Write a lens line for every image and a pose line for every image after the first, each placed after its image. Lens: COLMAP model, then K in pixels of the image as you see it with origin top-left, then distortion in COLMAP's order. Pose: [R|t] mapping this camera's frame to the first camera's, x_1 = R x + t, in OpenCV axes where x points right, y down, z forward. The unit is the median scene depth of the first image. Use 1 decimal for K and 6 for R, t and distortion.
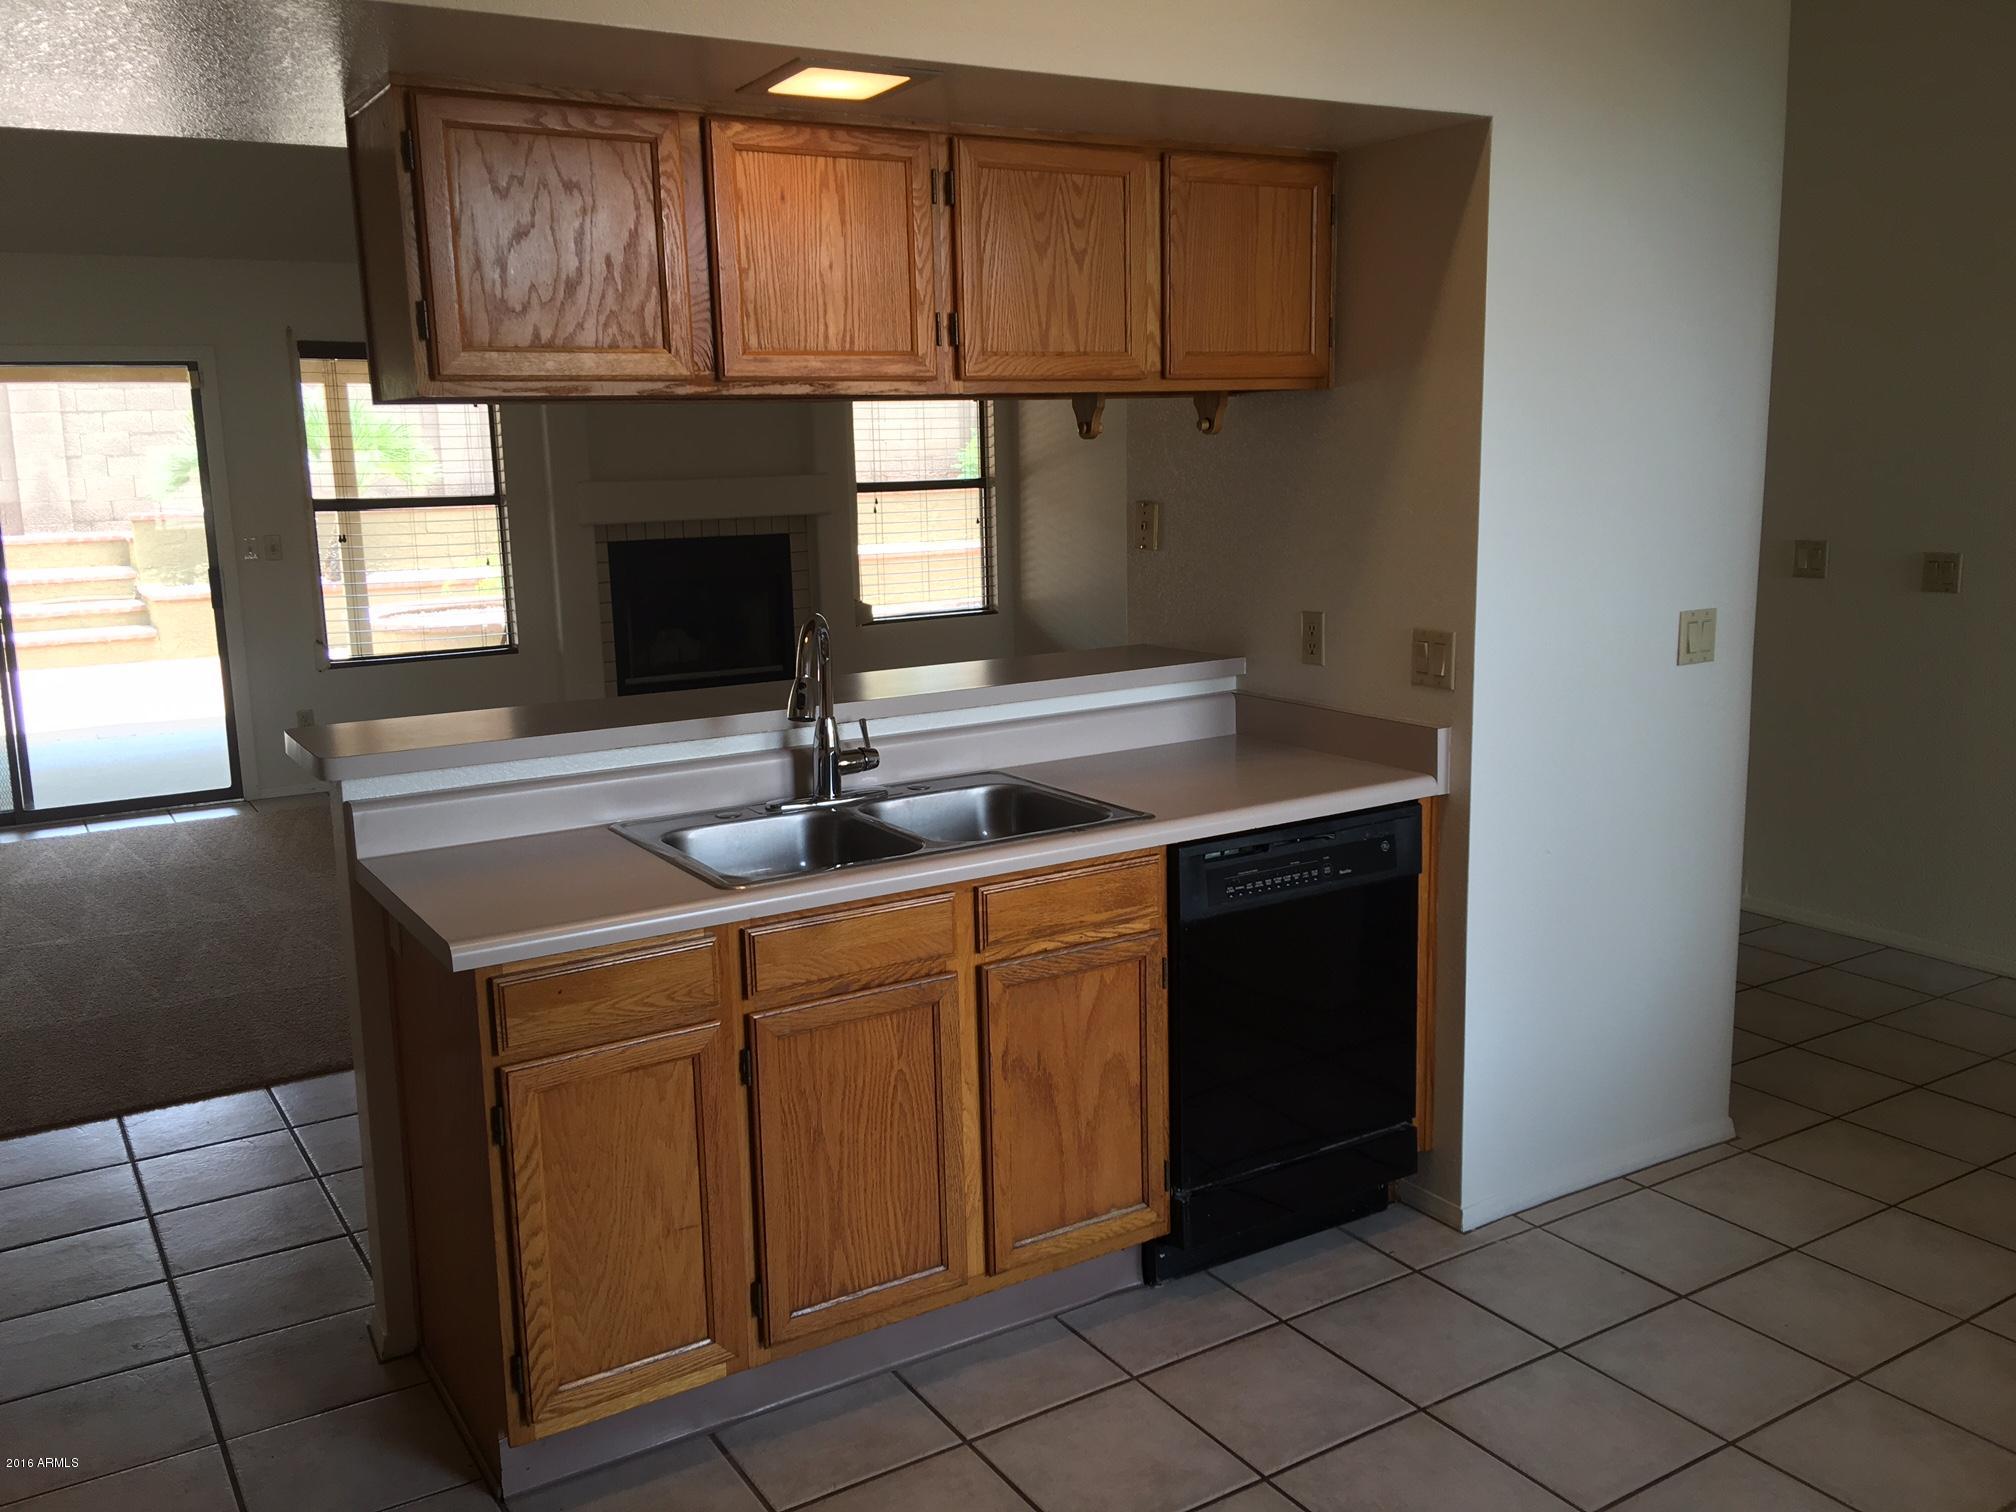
lens RADIAL K [[1699.6, 0, 1008.0], [0, 1699.6, 756.0], [0, 0, 1]] dist [0.001529, -0.007770]
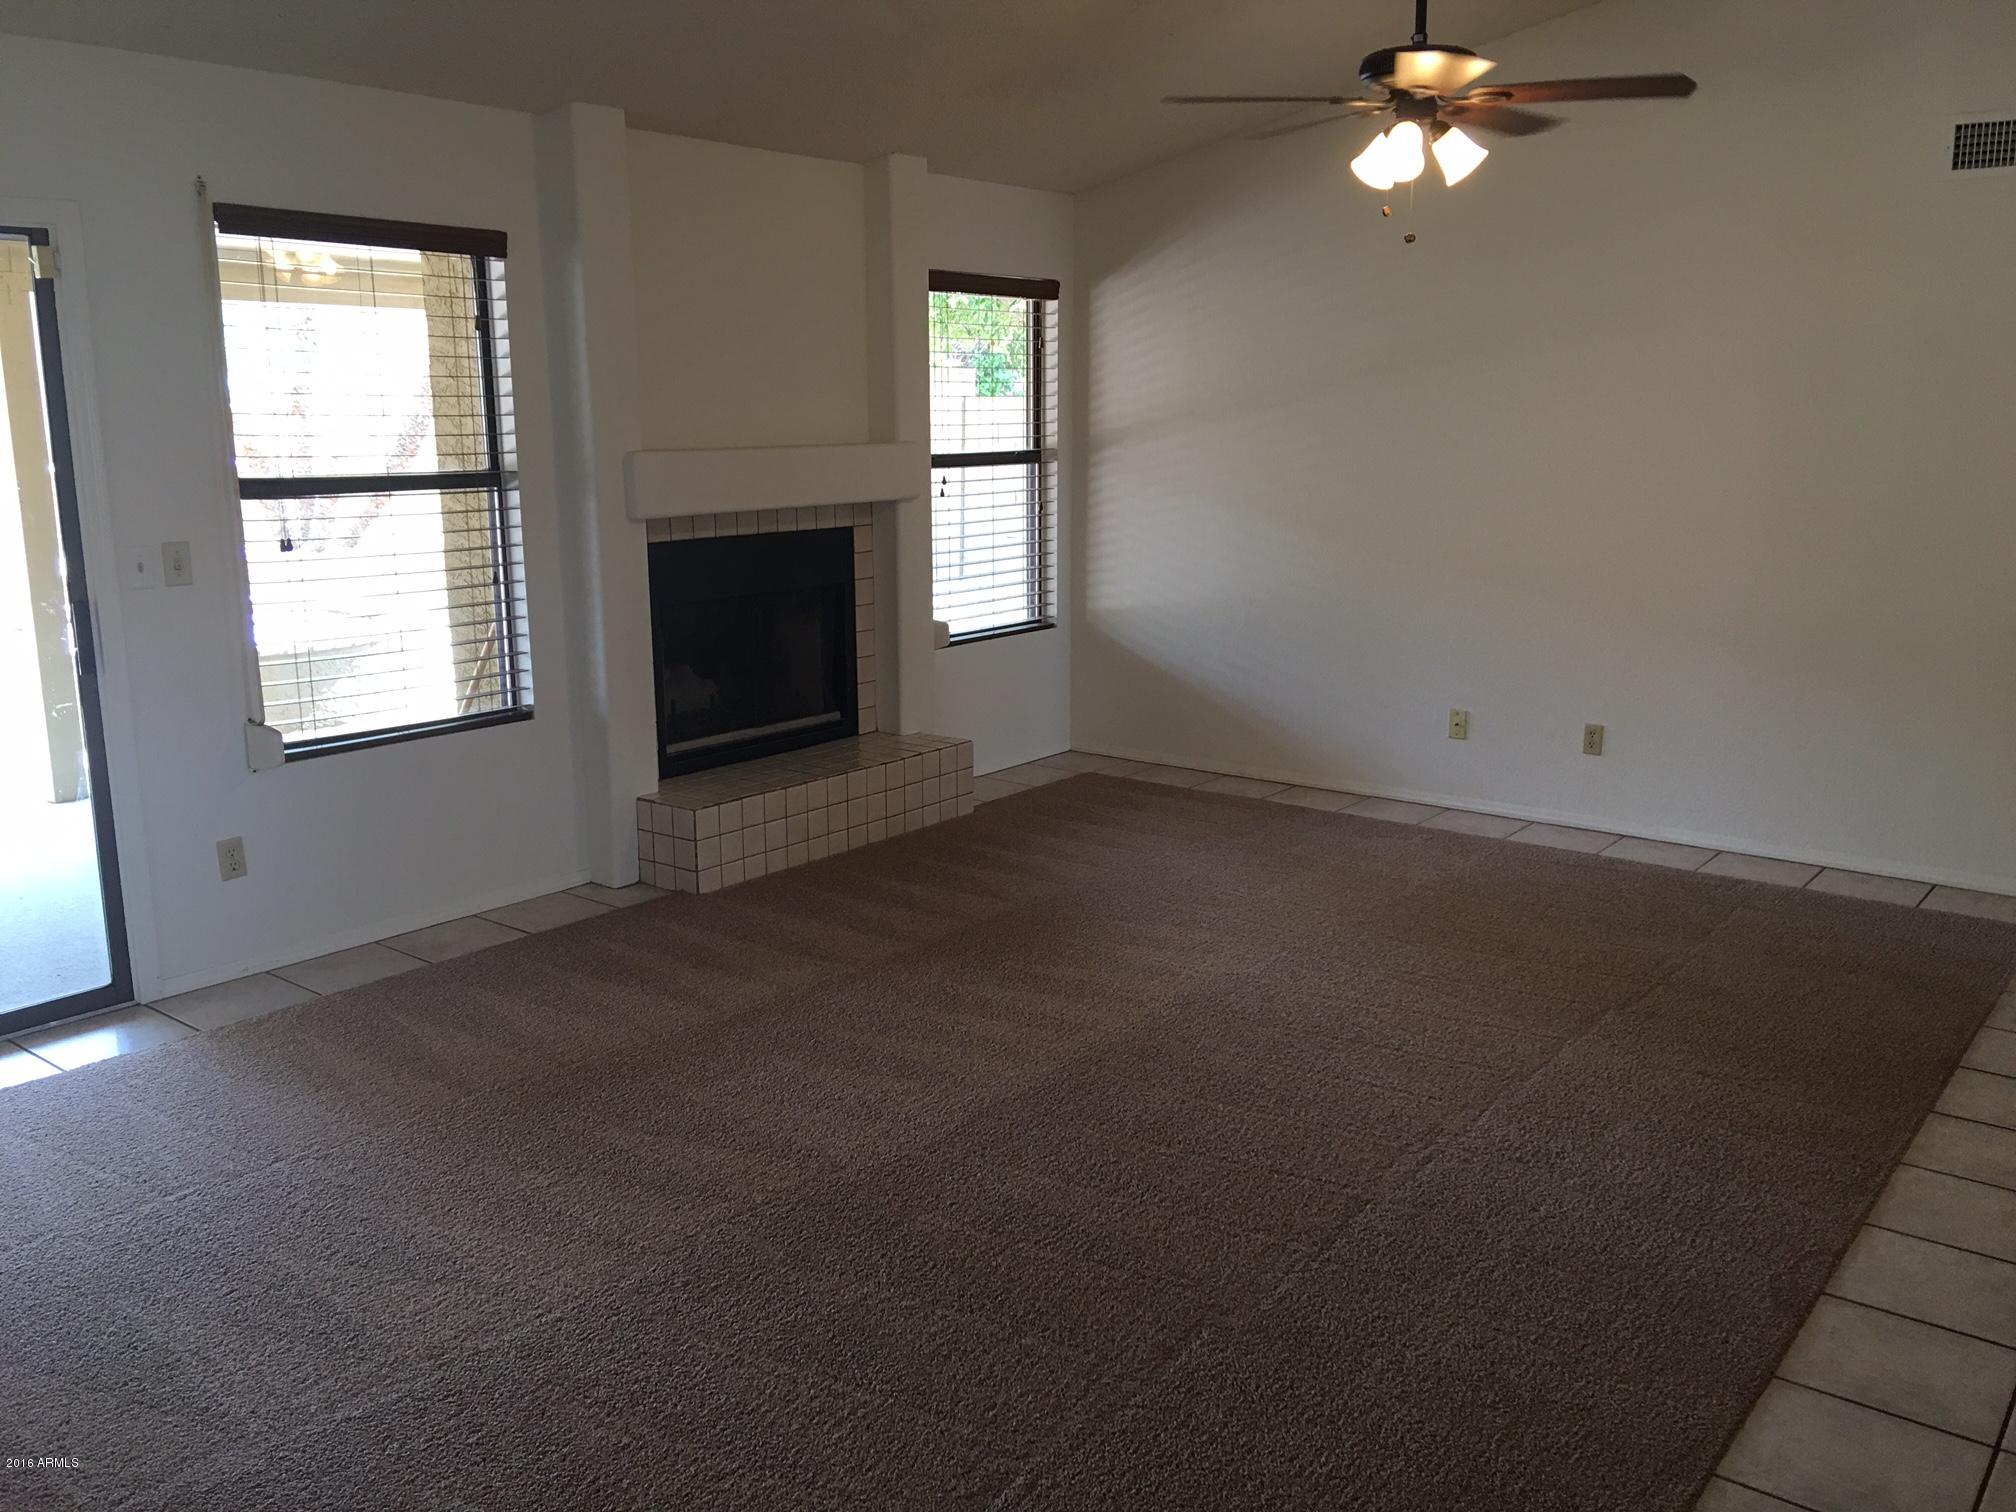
lens RADIAL K [[1699.6, 0, 1008.0], [0, 1699.6, 756.0], [0, 0, 1]] dist [0.001529, -0.007770]
pose [[0.940200, -0.060066, 0.335285, -0.310765], [0.058032, 0.998185, 0.016090, -0.042953], [-0.335643, 0.004329, 0.941979, 0.310186]]
